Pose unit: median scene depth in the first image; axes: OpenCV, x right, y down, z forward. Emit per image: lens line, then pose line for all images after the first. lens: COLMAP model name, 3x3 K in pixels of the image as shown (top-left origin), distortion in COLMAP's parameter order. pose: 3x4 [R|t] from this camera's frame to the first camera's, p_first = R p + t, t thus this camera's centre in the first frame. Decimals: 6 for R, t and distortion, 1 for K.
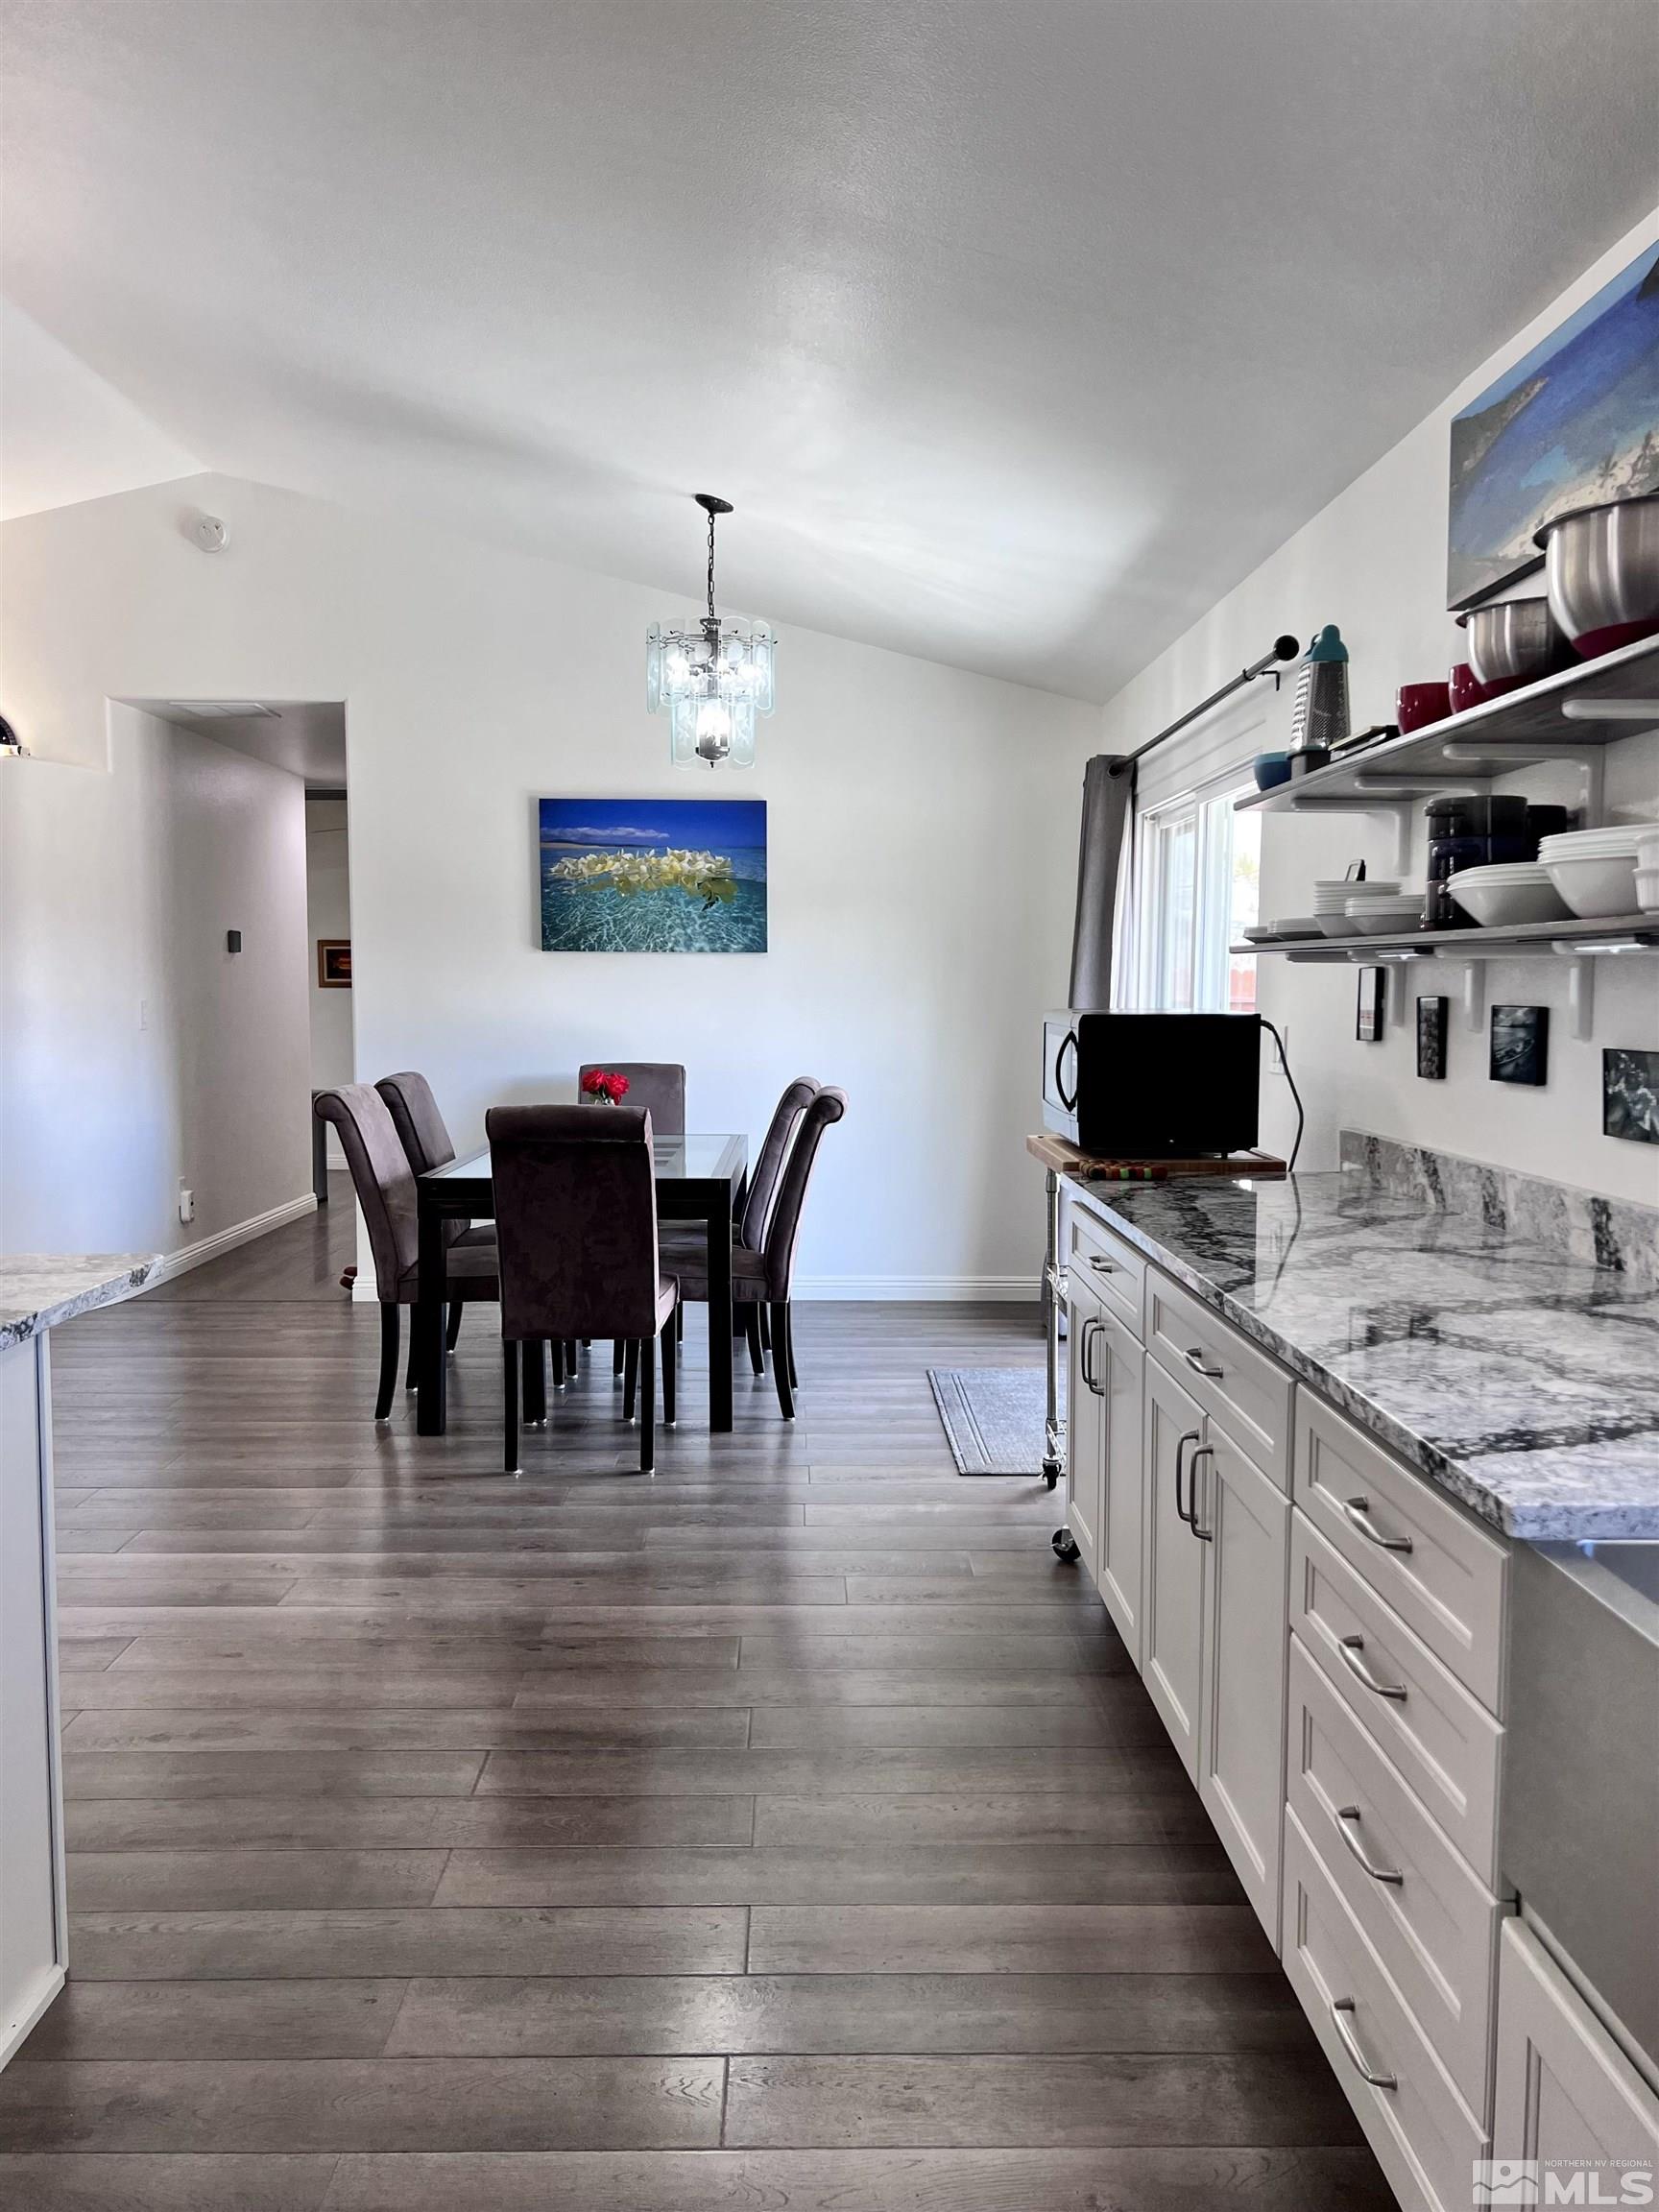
lens RADIAL K [[1667.1, 0, 825.3], [0, 1667.1, 1111.4], [0, 0, 1]] dist [0.042234, -0.011880]
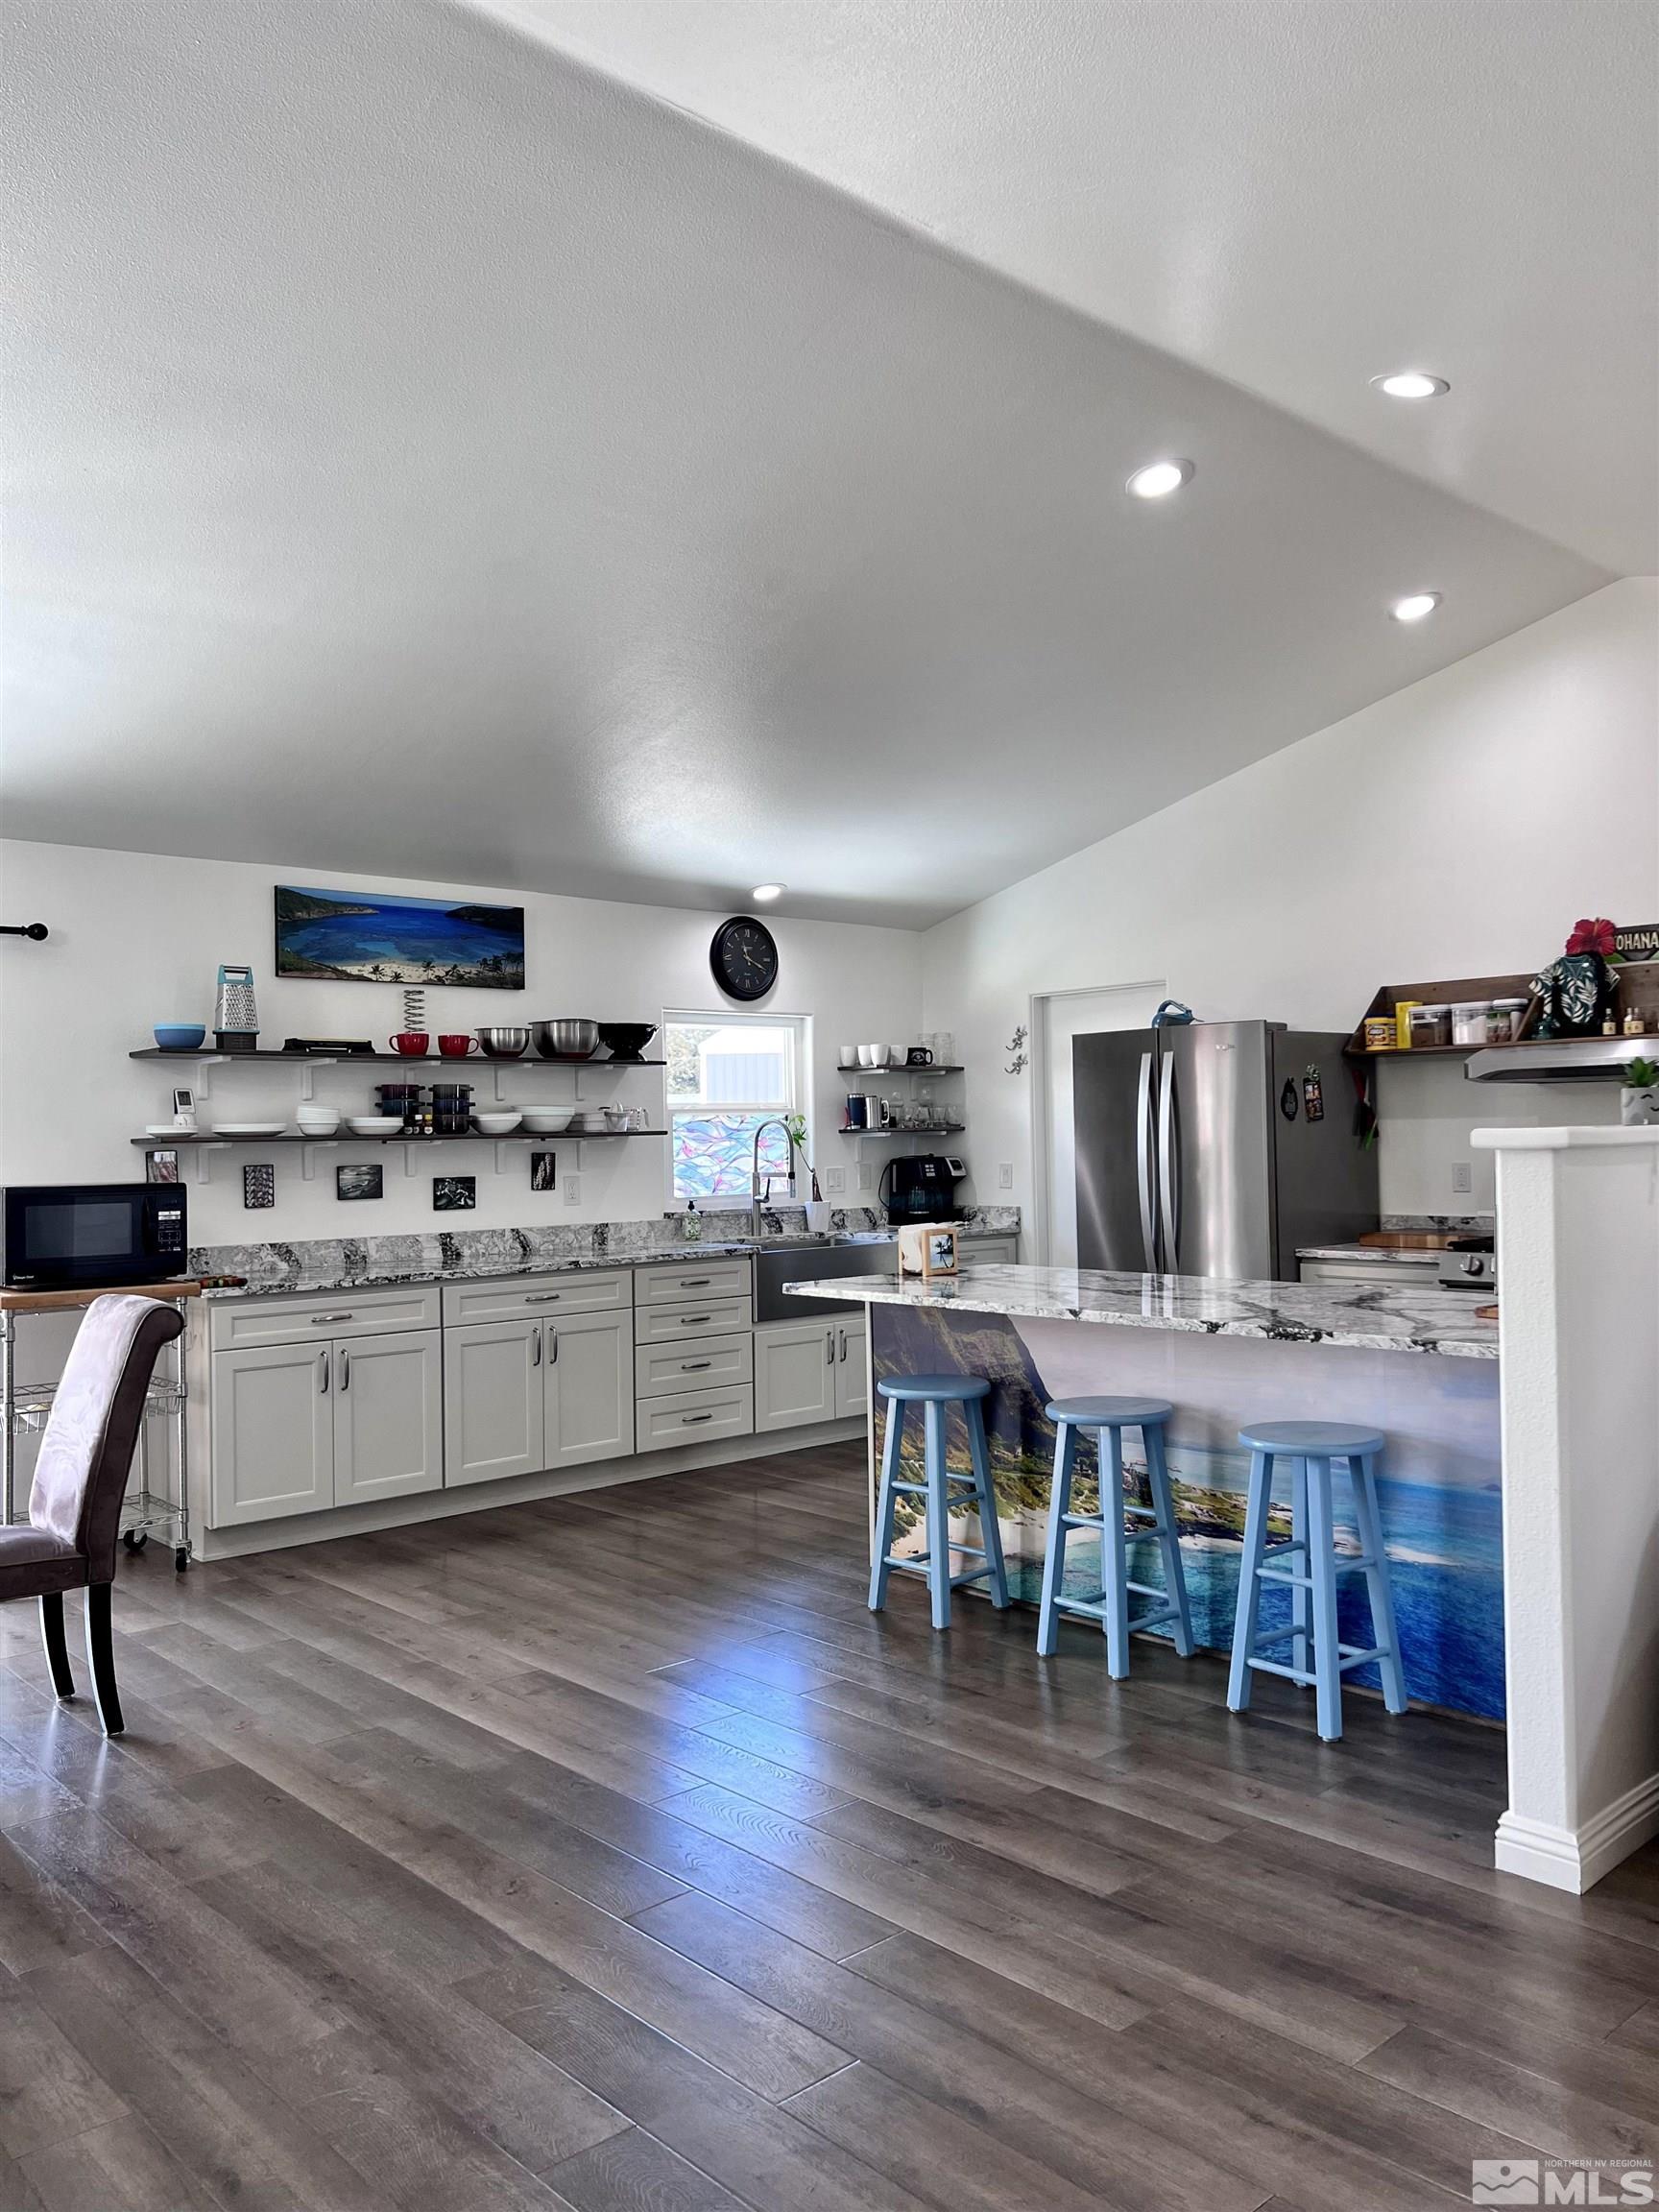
lens RADIAL K [[1667.1, 0, 826.7], [0, 1667.1, 1108.2], [0, 0, 1]] dist [0.042234, -0.011880]
pose [[-0.658739, 0.026838, 0.751892, -1.441601], [0.077658, 0.996451, 0.032470, -0.137832], [-0.748353, 0.079780, -0.658486, 1.678285]]
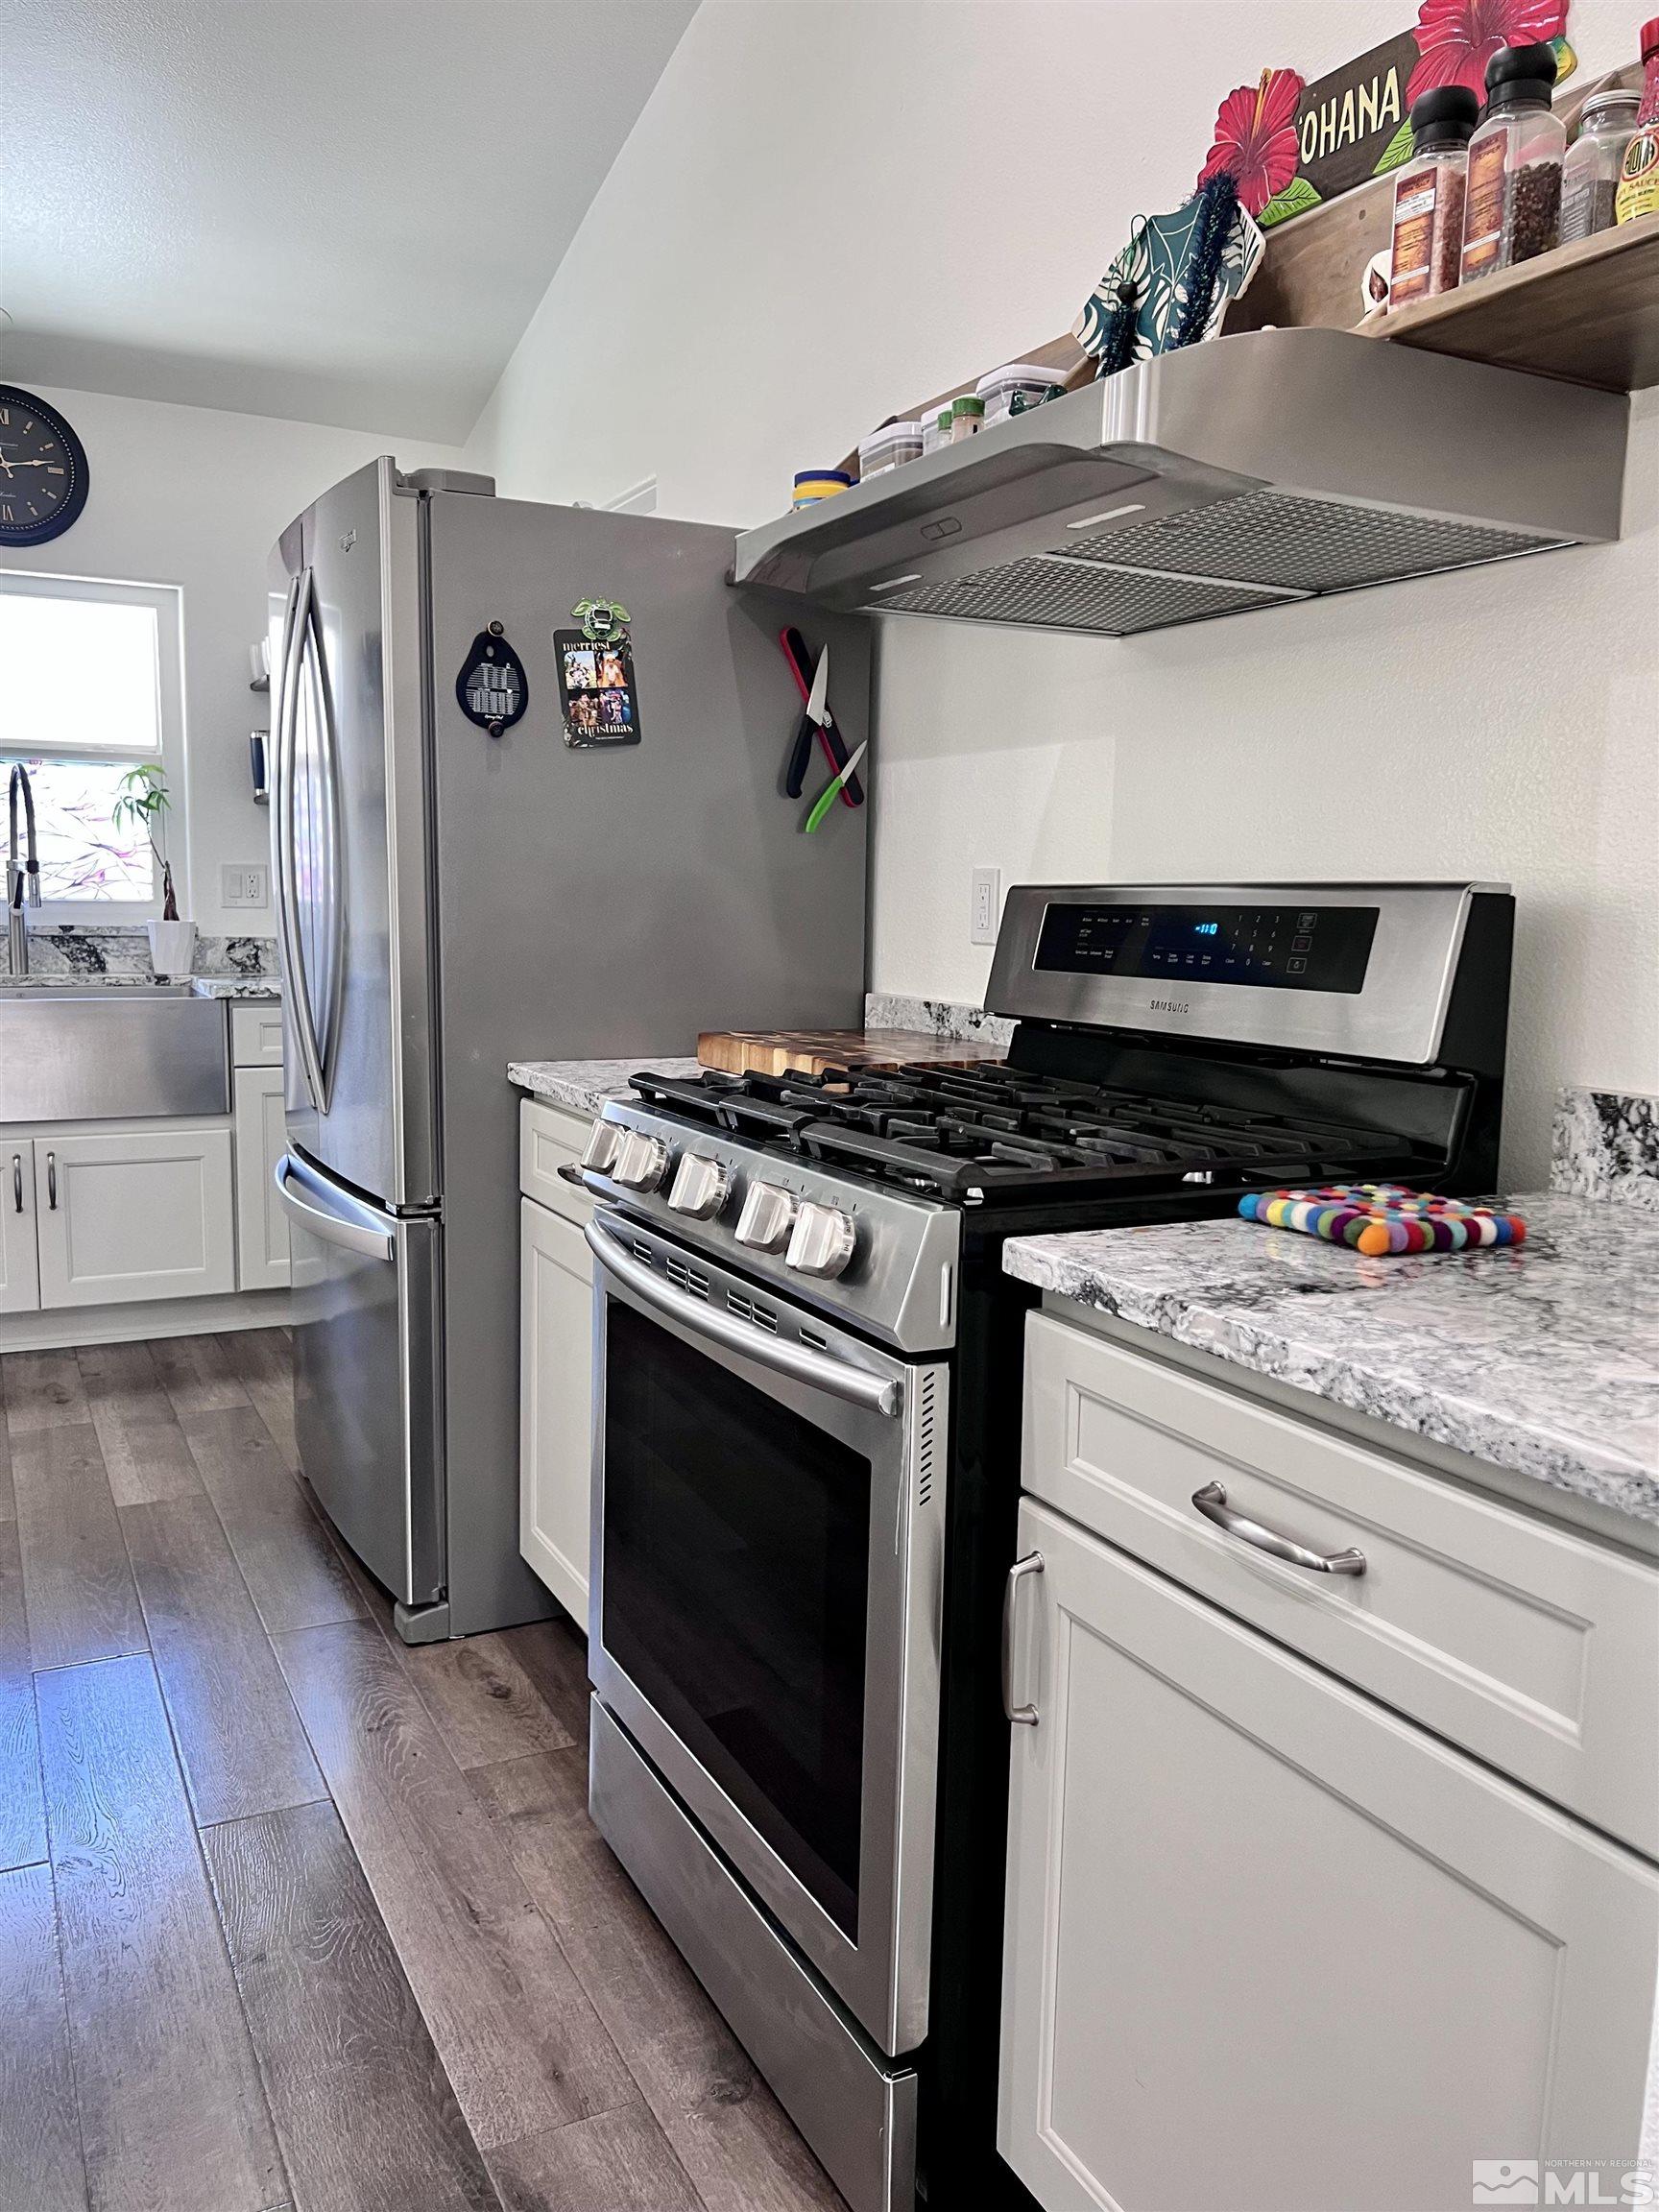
lens RADIAL K [[1667.1, 0, 842.7], [0, 1667.1, 1105.5], [0, 0, 1]] dist [0.042234, -0.011880]
pose [[-0.452052, -0.122221, 0.883579, -1.117891], [0.045820, 0.986079, 0.159841, 0.022895], [-0.890814, 0.112742, -0.440158, 0.290468]]
